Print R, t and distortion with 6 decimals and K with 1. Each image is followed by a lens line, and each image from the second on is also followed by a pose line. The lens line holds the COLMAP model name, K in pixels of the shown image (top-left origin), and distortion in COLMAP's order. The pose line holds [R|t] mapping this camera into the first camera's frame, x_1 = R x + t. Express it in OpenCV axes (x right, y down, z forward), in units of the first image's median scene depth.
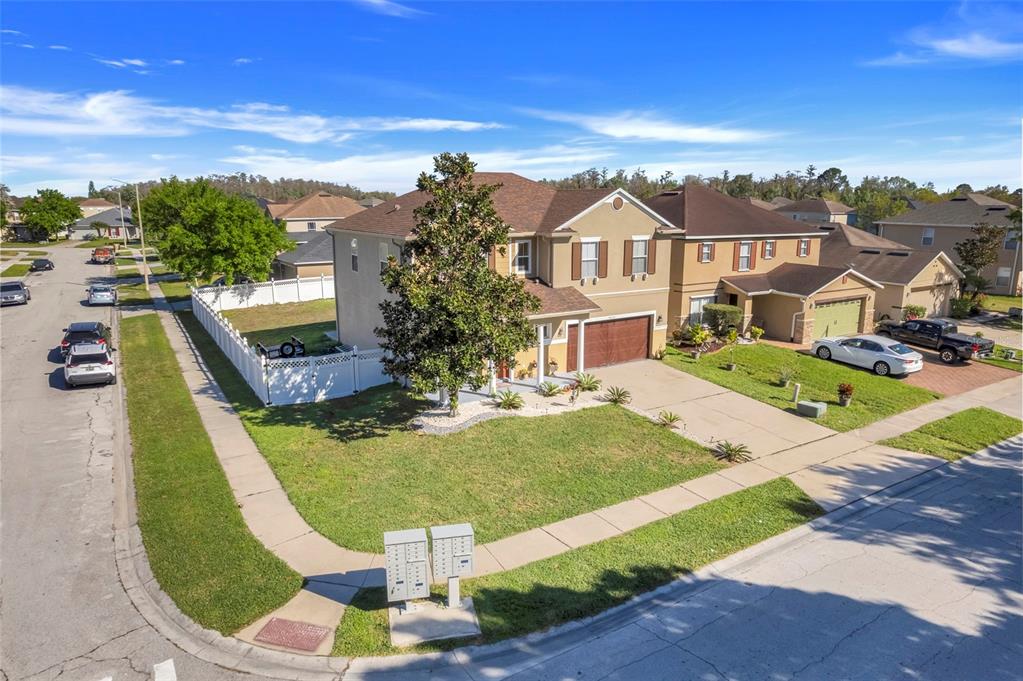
lens RADIAL K [[649.5, 0, 508.2], [0, 649.5, 321.5], [0, 0, 1]] dist [0.000760, -0.041198]
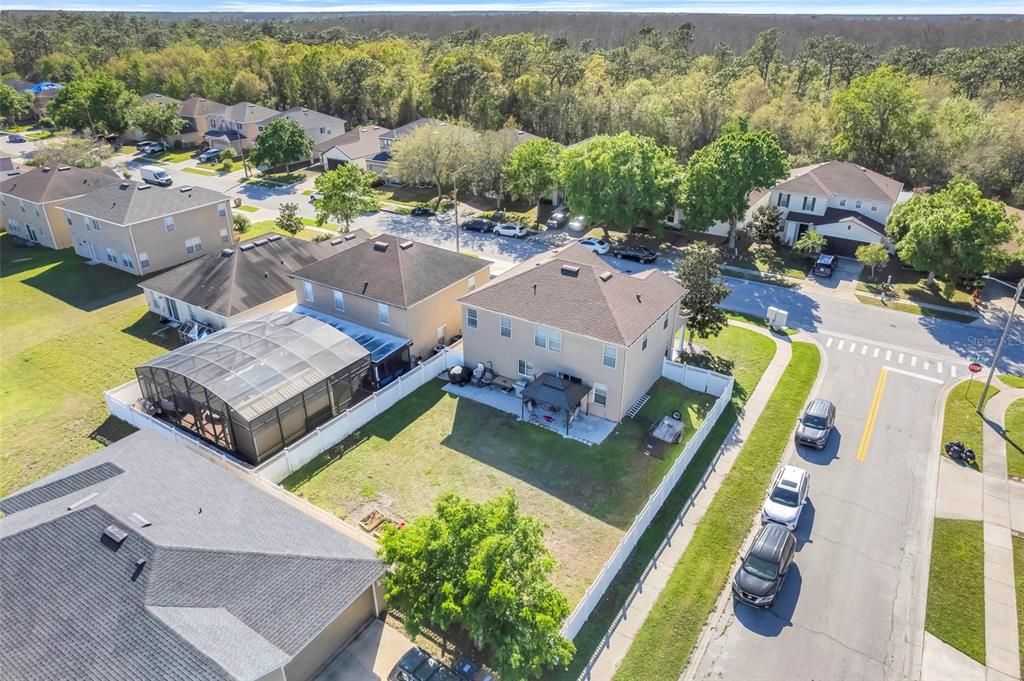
lens RADIAL K [[649.9, 0, 512.0], [0, 649.9, 340.5], [0, 0, 1]] dist [-0.087577, 0.078884]
pose [[-0.435200, -0.402694, 0.805257, -1.607448], [0.156091, 0.847107, 0.507982, -1.108507], [-0.886700, 0.346767, -0.305804, 2.186168]]
